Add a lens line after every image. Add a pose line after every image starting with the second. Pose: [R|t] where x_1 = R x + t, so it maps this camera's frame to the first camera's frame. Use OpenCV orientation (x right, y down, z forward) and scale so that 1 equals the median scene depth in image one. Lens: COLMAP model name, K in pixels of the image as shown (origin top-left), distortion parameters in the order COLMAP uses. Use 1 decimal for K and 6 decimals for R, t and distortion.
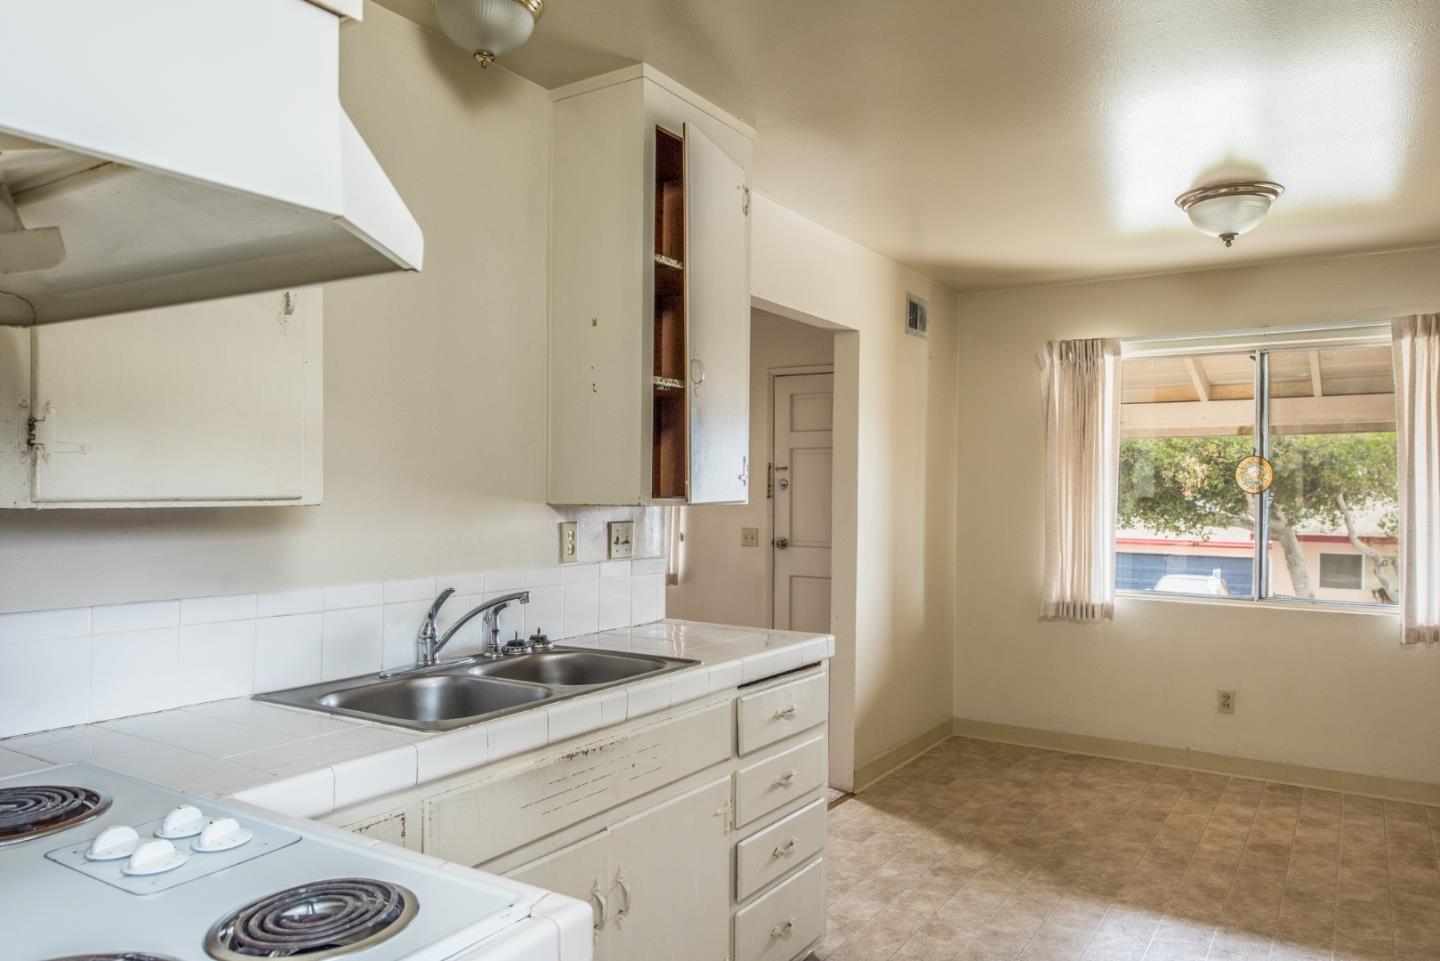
lens RADIAL K [[993.2, 0, 714.8], [0, 993.2, 517.9], [0, 0, 1]] dist [-0.000410, 0.000000]
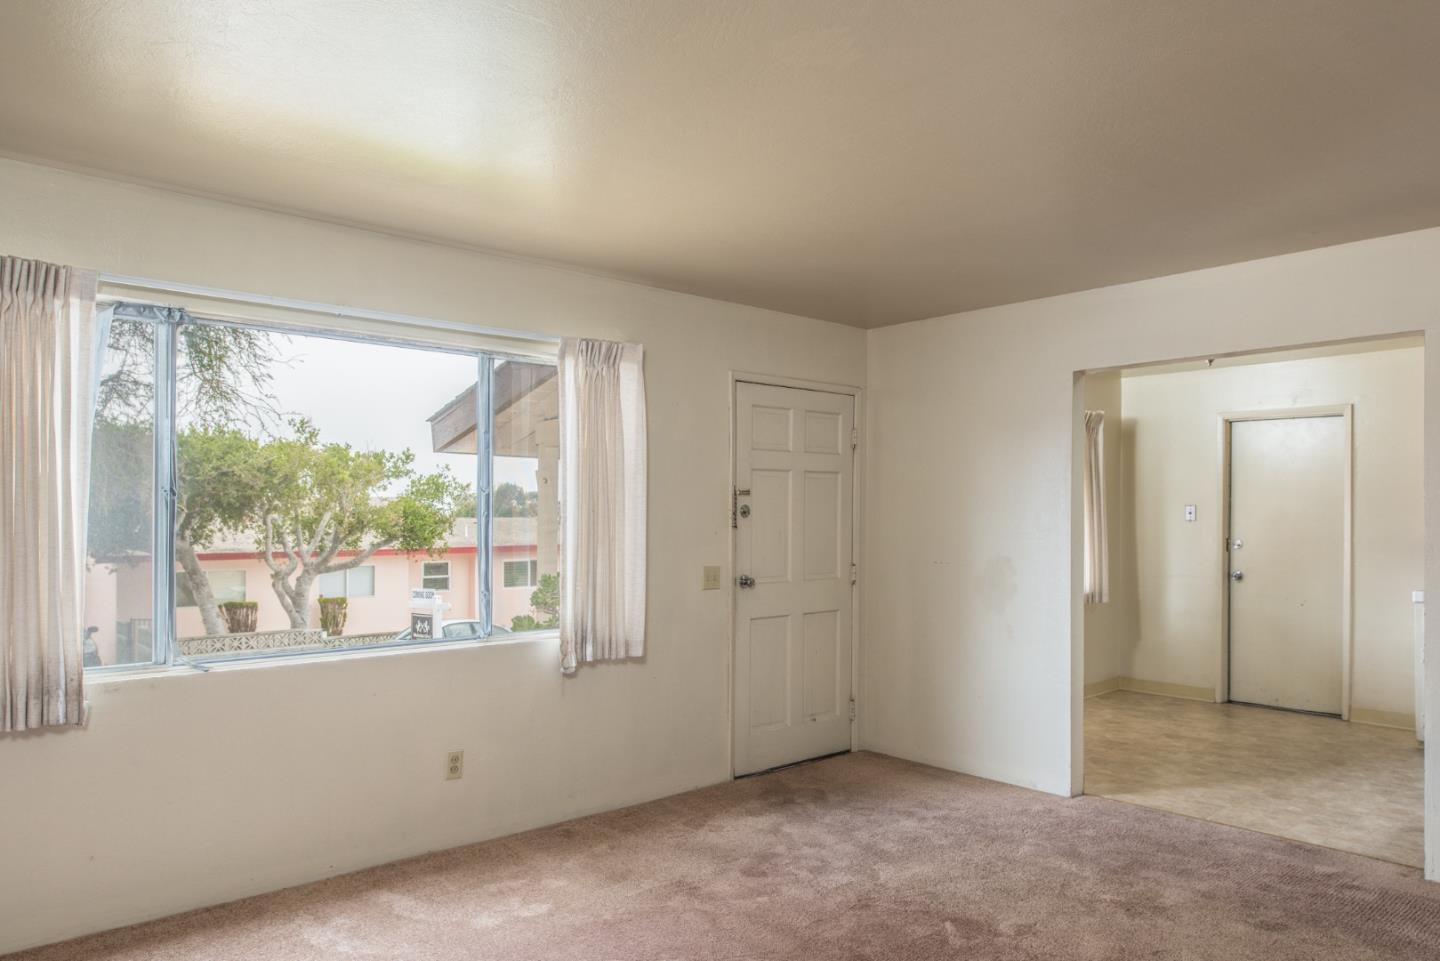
lens RADIAL K [[1025.4, 0, 721.6], [0, 1025.4, 503.1], [0, 0, 1]] dist [0.007395, -0.001093]
pose [[0.241770, -0.005206, 0.970320, -1.226857], [0.025194, 0.999682, -0.000914, -0.063891], [-0.970006, 0.024667, 0.241824, 1.278021]]
